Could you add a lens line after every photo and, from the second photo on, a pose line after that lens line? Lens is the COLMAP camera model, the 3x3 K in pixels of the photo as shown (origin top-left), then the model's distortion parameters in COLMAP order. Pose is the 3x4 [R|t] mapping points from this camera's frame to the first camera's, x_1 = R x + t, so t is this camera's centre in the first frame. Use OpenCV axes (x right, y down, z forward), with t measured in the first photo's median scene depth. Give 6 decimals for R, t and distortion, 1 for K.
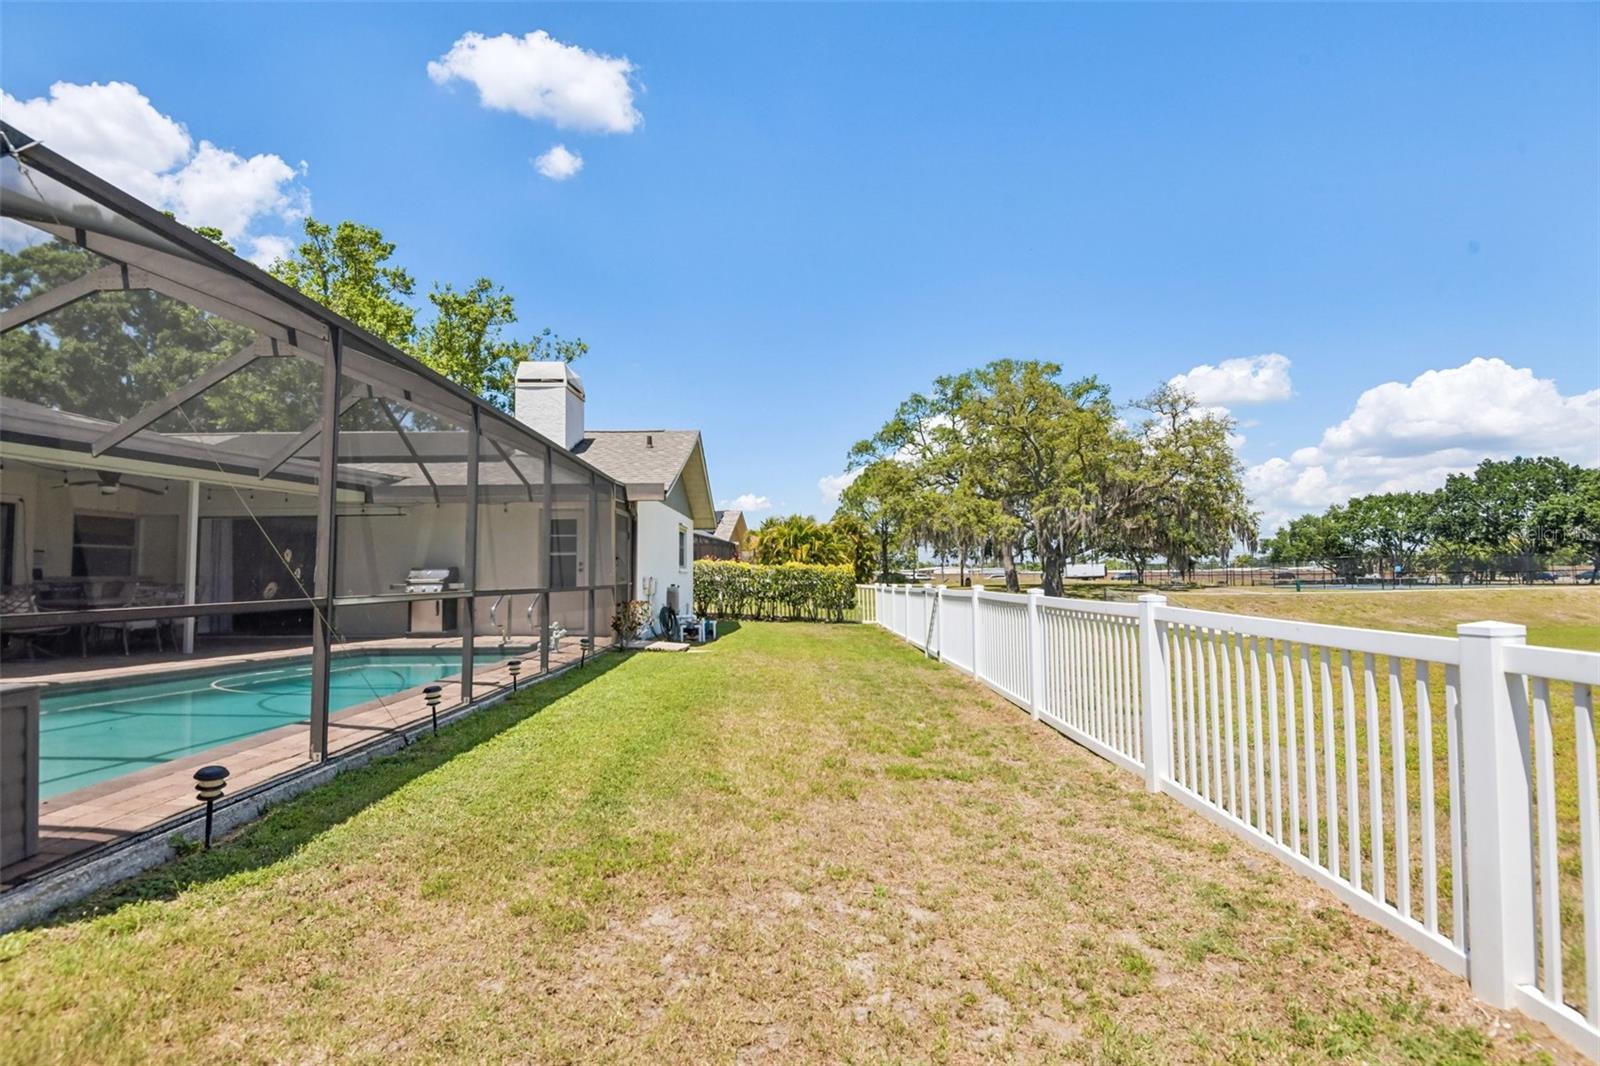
lens RADIAL K [[734.1, 0, 775.0], [0, 734.1, 524.7], [0, 0, 1]] dist [0.001414, -0.013817]
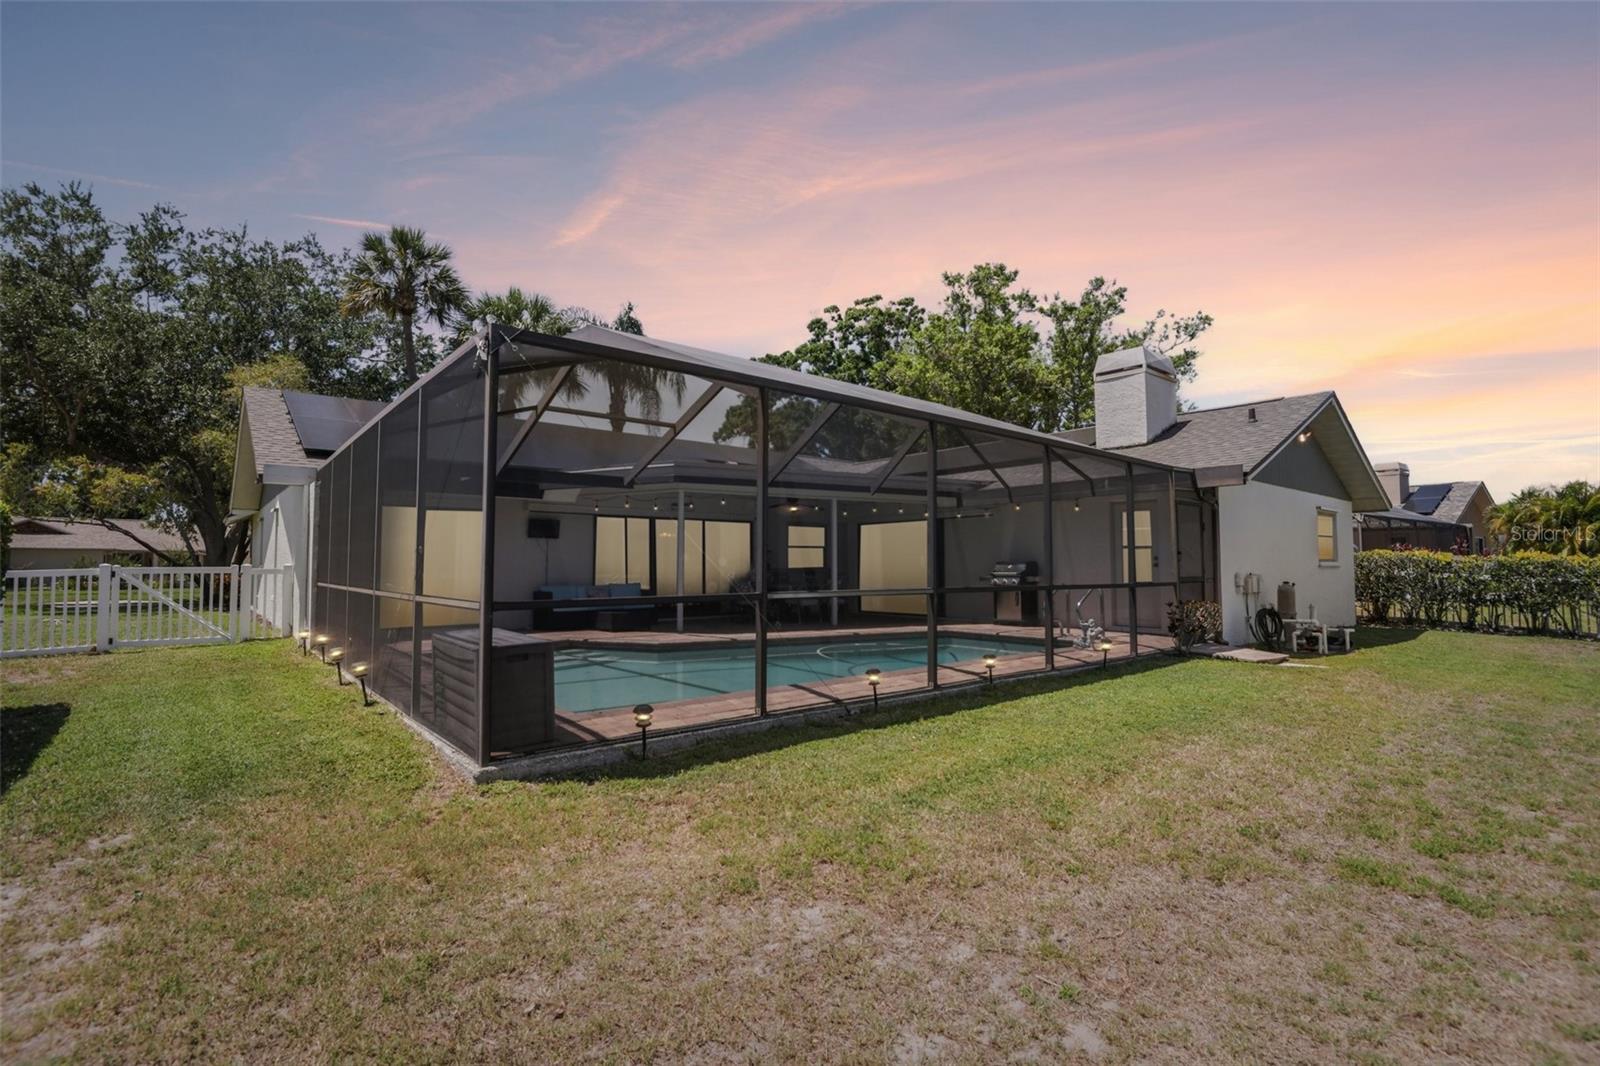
lens RADIAL K [[707.2, 0, 807.9], [0, 707.2, 531.0], [0, 0, 1]] dist [0.000590, -0.019470]
pose [[0.655579, -0.030260, -0.754520, 0.134487], [0.046720, 0.998908, 0.000532, -0.002961], [0.753680, -0.035600, 0.656276, 0.074359]]
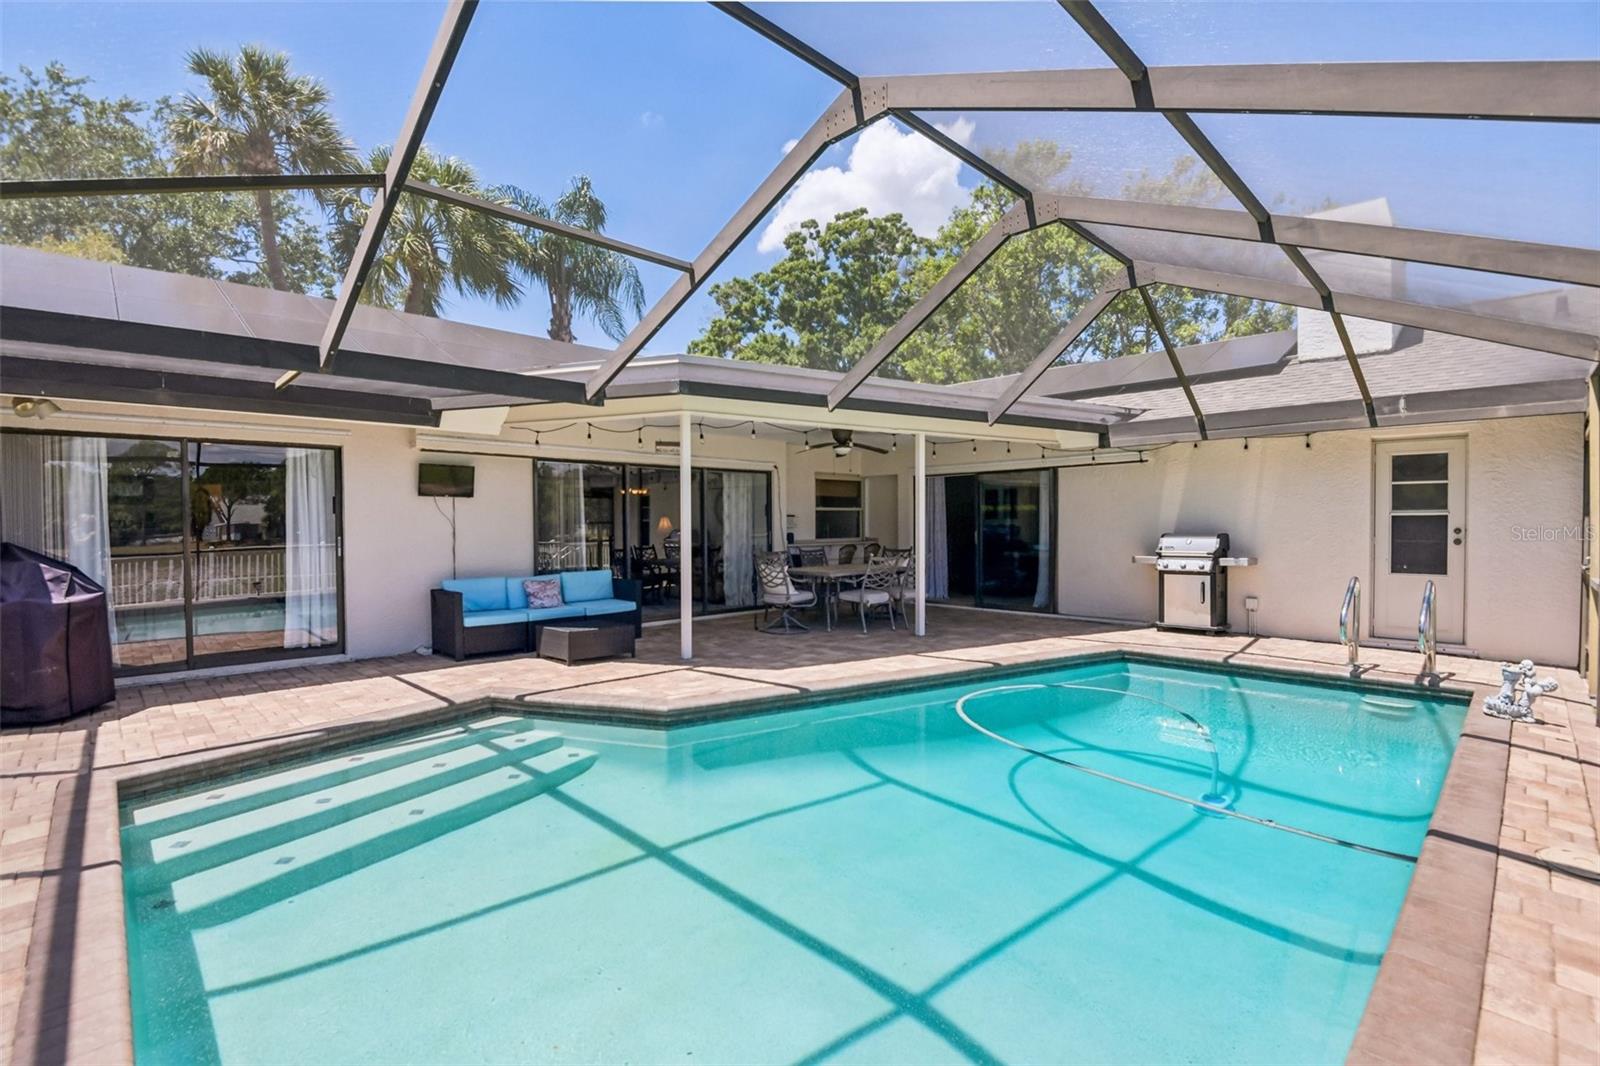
lens RADIAL K [[719.8, 0, 752.2], [0, 719.8, 541.0], [0, 0, 1]] dist [-0.032280, -0.000762]
pose [[0.656282, 0.025190, -0.754095, -0.232806], [0.047363, 0.996096, 0.074493, -0.005746], [0.753028, -0.084605, 0.652527, 0.239936]]
